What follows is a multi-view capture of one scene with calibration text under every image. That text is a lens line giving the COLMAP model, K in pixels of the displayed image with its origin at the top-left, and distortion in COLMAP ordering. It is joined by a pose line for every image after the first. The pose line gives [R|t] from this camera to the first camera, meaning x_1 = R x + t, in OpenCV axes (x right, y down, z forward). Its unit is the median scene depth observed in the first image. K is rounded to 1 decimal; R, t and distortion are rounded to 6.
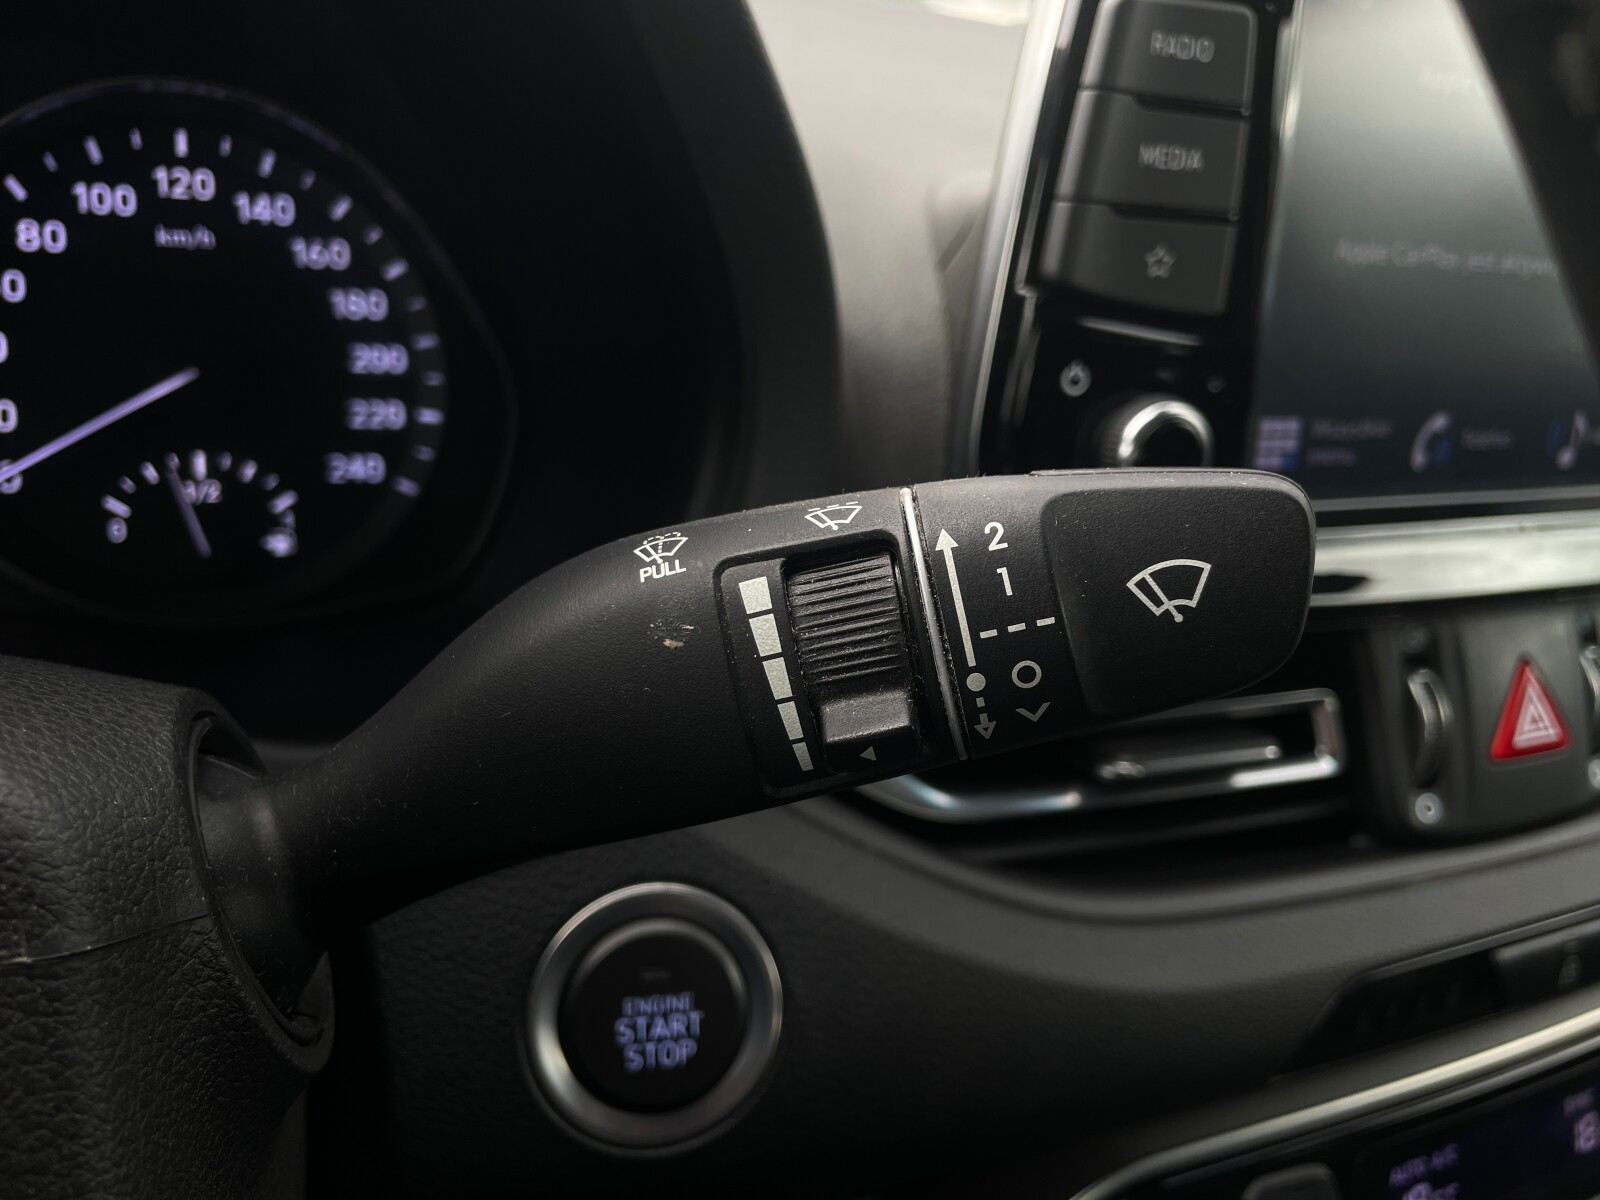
lens RADIAL K [[1253.1, 0, 800.0], [0, 1253.1, 600.0], [0, 0, 1]] dist [0.010556, -0.052745]
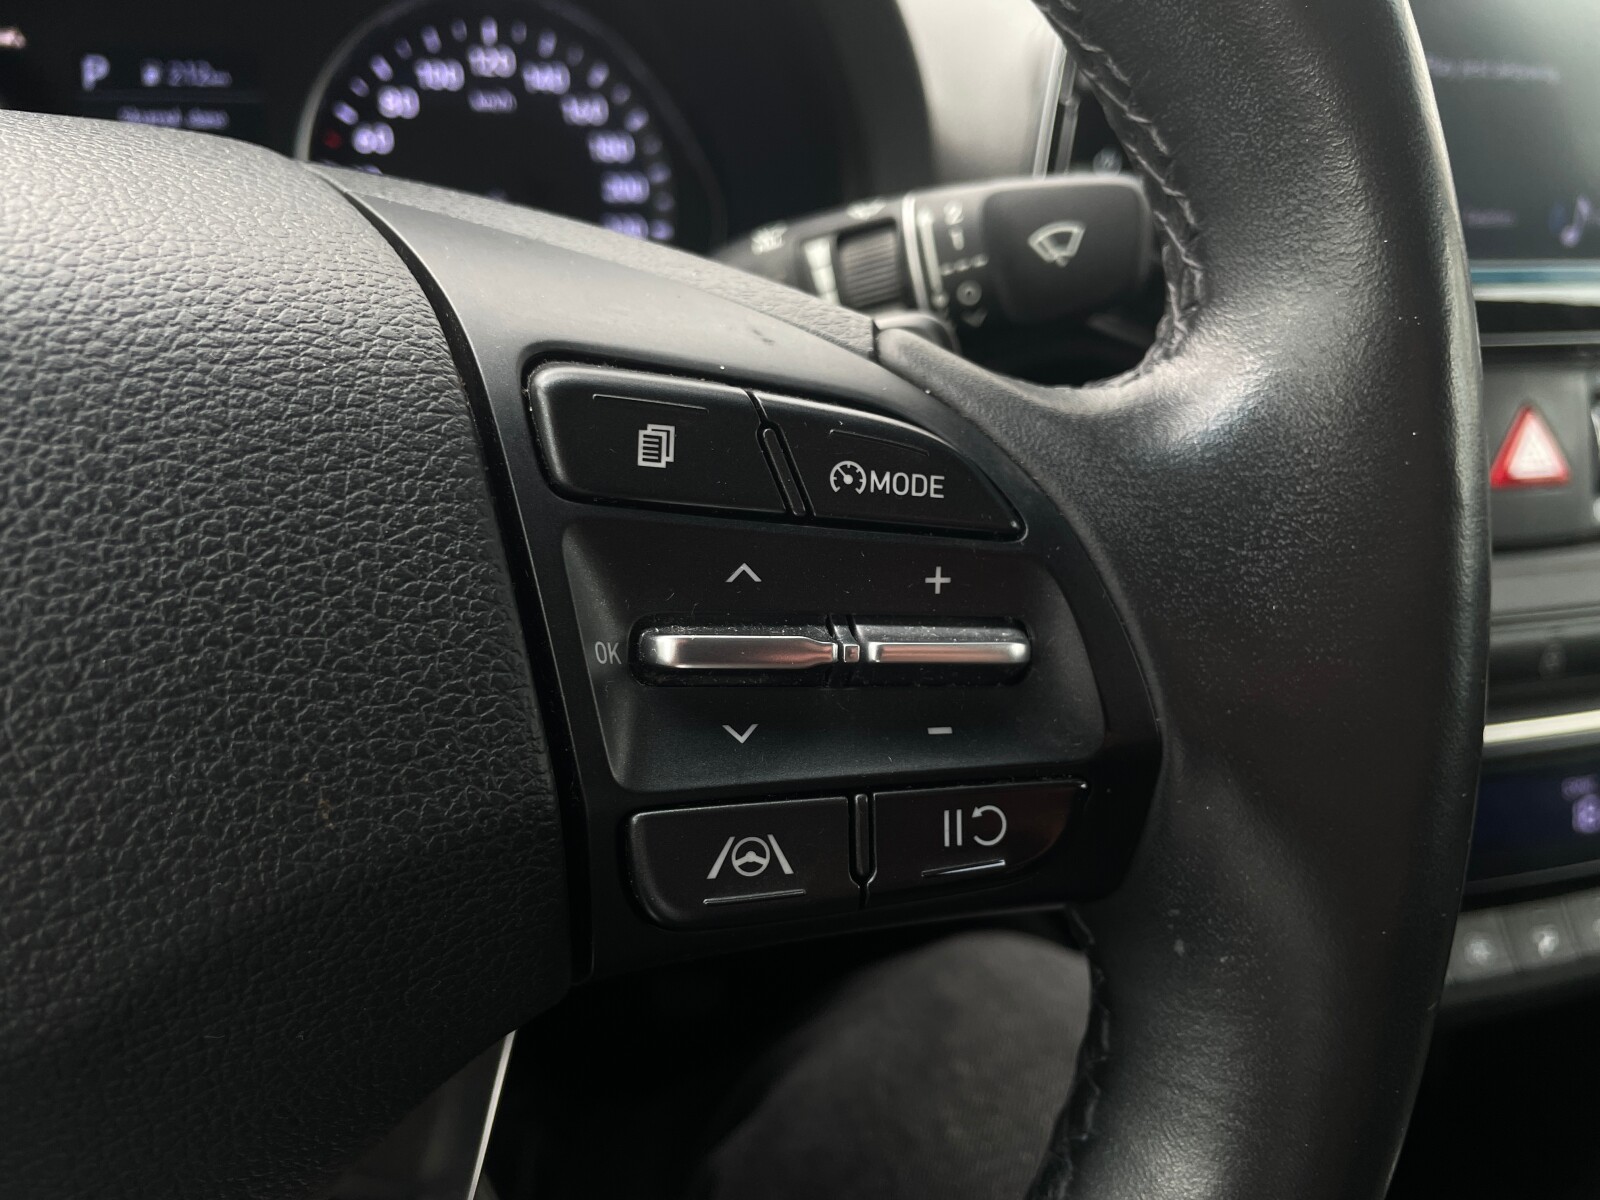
lens RADIAL K [[1204.1, 0, 797.8], [0, 1204.1, 594.1], [0, 0, 1]] dist [0.093565, -0.124044]
pose [[0.981275, 0.020088, -0.191563, 0.121985], [-0.004349, 0.996604, 0.082231, 0.148669], [0.192564, -0.079858, 0.978030, -0.328515]]
